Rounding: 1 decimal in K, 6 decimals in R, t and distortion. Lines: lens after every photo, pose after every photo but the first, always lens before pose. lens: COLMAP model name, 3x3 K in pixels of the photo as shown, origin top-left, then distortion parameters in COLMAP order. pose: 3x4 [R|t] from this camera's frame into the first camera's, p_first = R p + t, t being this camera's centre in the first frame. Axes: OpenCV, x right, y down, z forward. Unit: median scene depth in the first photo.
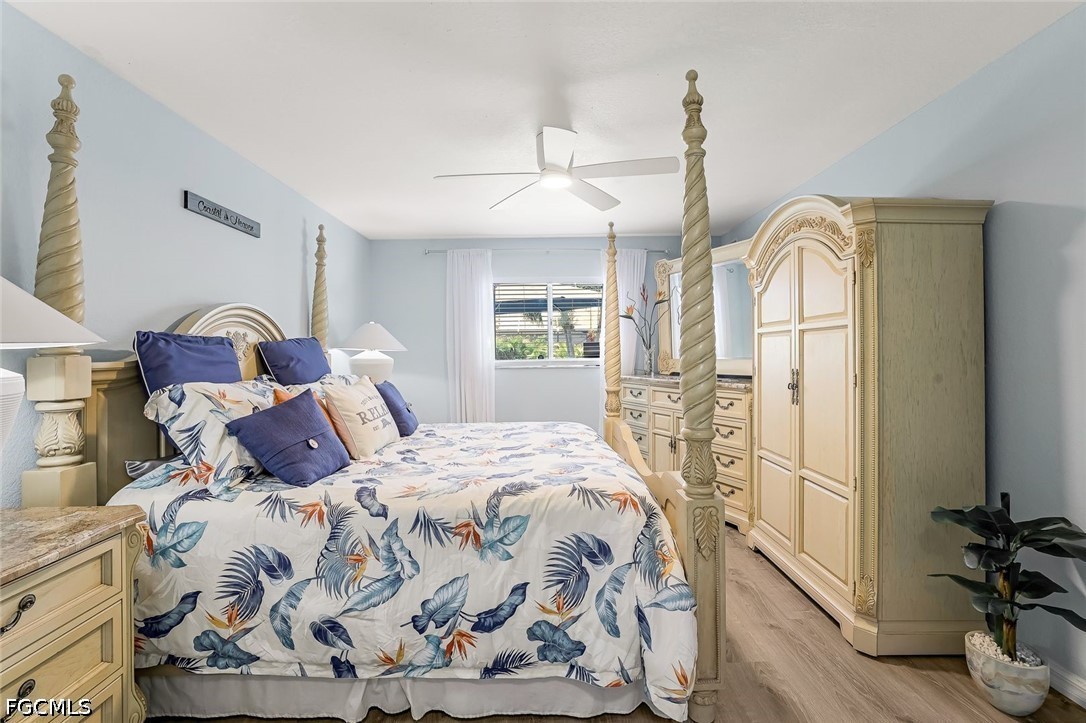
lens RADIAL K [[470.1, 0, 543.0], [0, 470.1, 359.6], [0, 0, 1]] dist [-0.034964, 0.008147]
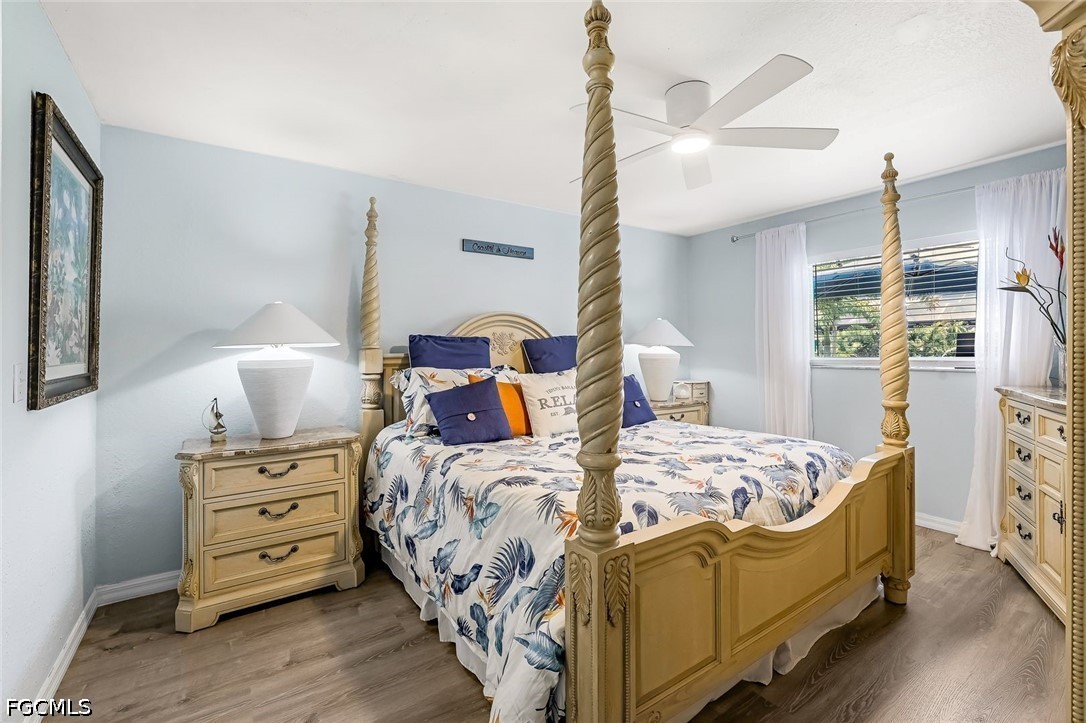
lens RADIAL K [[470.1, 0, 540.8], [0, 470.1, 353.8], [0, 0, 1]] dist [-0.034964, 0.008147]
pose [[0.570021, 0.014578, -0.821500, 0.815616], [-0.013223, 0.999876, 0.008568, -0.015556], [0.821523, 0.005978, 0.570143, 0.446474]]
